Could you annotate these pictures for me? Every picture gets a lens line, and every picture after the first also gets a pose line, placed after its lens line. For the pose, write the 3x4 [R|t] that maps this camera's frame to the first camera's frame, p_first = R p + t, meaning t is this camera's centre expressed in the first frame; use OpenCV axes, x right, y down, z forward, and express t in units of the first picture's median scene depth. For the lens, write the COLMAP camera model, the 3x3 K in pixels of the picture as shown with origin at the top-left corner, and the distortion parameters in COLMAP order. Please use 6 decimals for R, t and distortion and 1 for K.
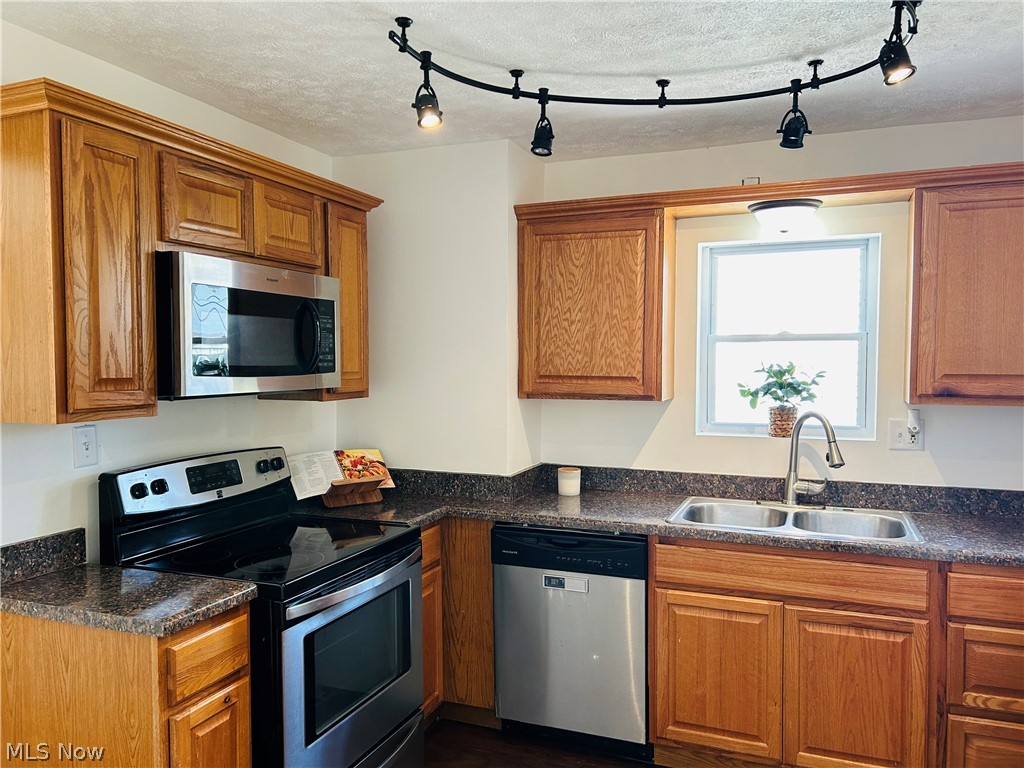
lens RADIAL K [[775.3, 0, 514.8], [0, 775.3, 386.8], [0, 0, 1]] dist [0.039607, -0.039095]
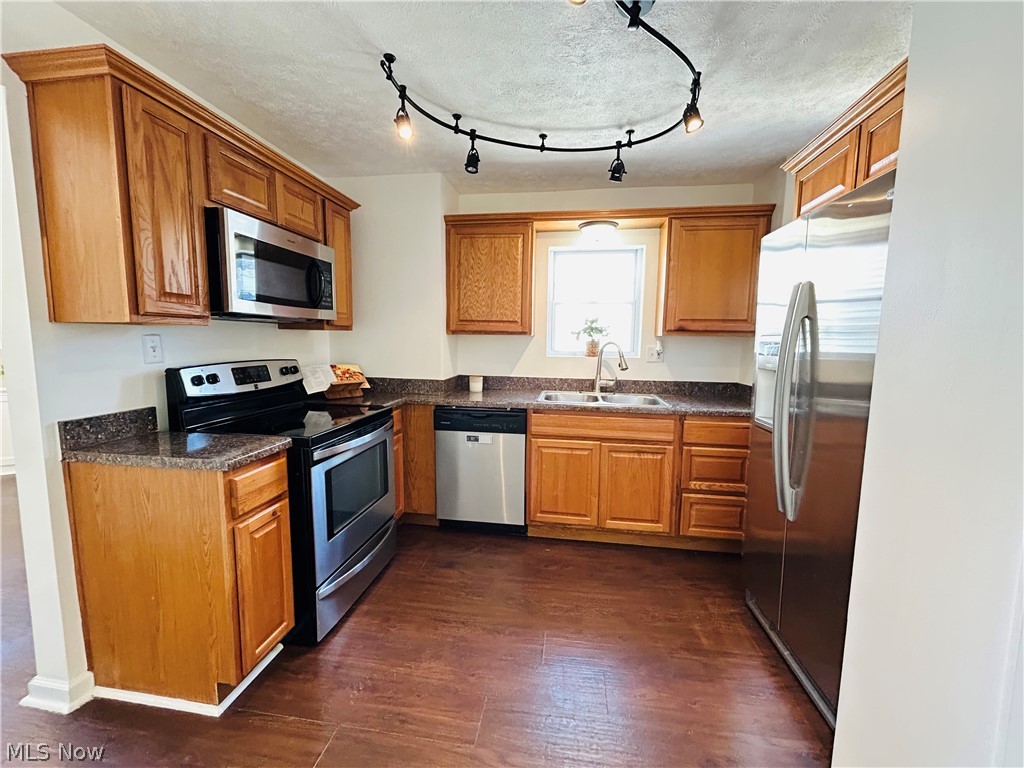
lens RADIAL K [[414.4, 0, 508.7], [0, 414.4, 380.8], [0, 0, 1]] dist [0.000765, 0.000698]
pose [[0.974907, -0.009872, 0.222394, -0.084577], [-0.004398, 0.997967, 0.063578, 0.076779], [-0.222570, -0.062960, 0.972882, 0.118507]]
